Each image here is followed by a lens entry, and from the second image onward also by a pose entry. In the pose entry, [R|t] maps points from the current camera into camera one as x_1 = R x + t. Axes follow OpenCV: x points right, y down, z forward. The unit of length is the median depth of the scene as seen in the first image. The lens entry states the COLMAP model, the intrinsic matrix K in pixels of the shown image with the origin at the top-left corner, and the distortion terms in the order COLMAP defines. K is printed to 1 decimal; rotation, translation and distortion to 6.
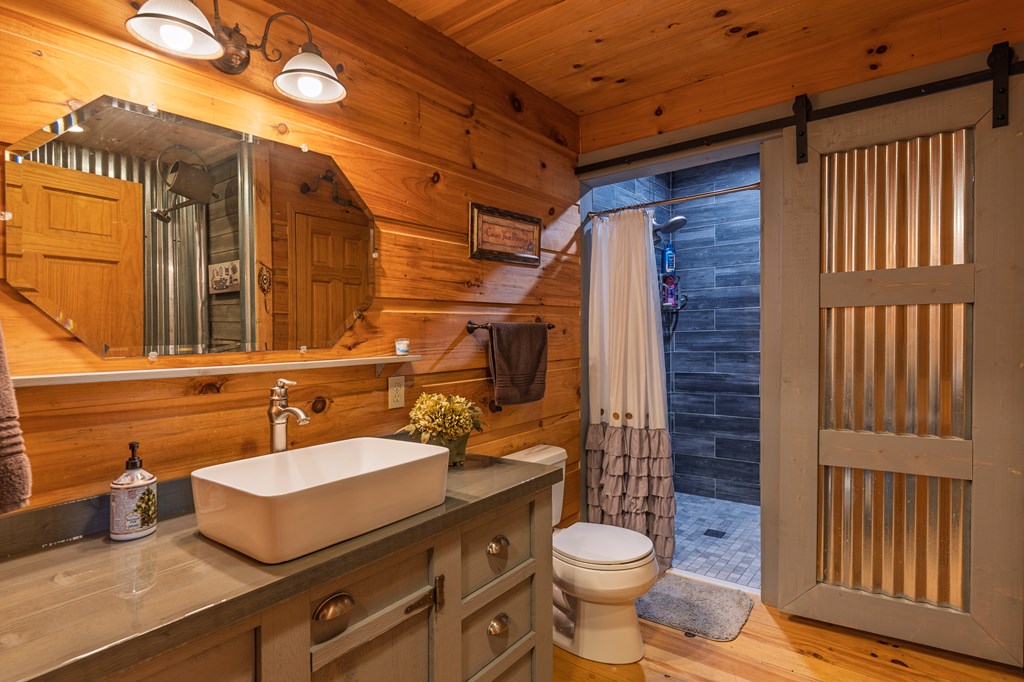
lens RADIAL K [[514.4, 0, 512.0], [0, 514.4, 341.0], [0, 0, 1]] dist [-0.002618, -0.000087]
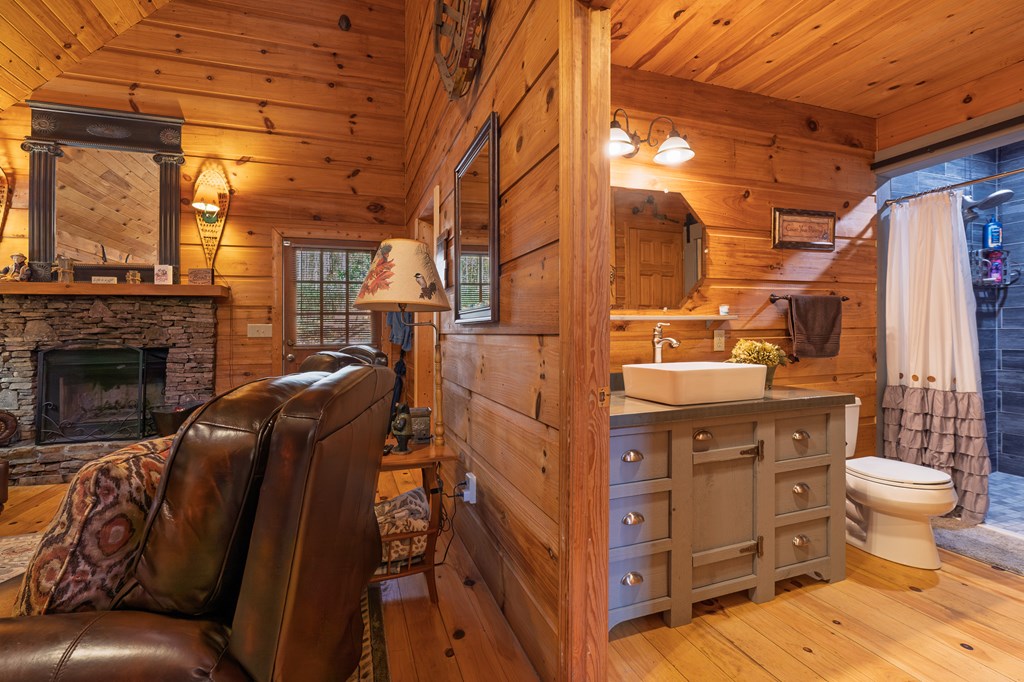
lens RADIAL K [[460.9, 0, 510.1], [0, 460.9, 328.2], [0, 0, 1]] dist [-0.008866, 0.003577]
pose [[0.848834, 0.003349, -0.528649, -0.026645], [-0.011849, 0.999849, -0.012692, 0.074270], [0.528527, 0.017037, 0.848746, -0.398710]]
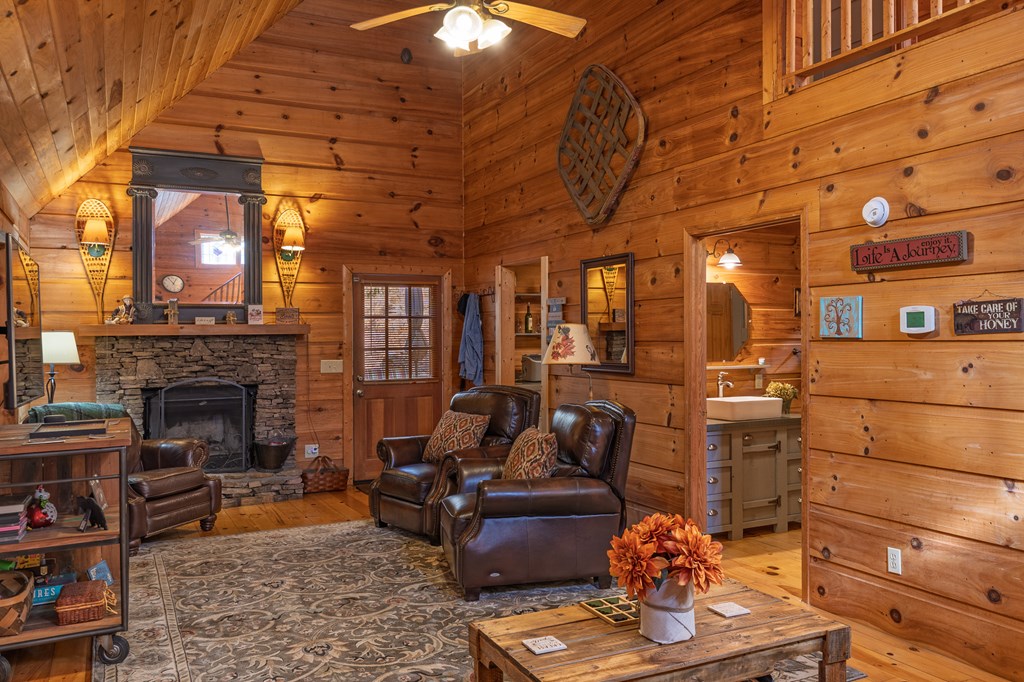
lens RADIAL K [[927.1, 0, 514.3], [0, 927.1, 285.6], [0, 0, 1]] dist [0.007325, 0.003564]
pose [[0.915618, -0.008182, -0.401965, 0.357800], [-0.015114, 0.998386, -0.054751, -0.066655], [0.401764, 0.056207, 0.914017, -2.630670]]
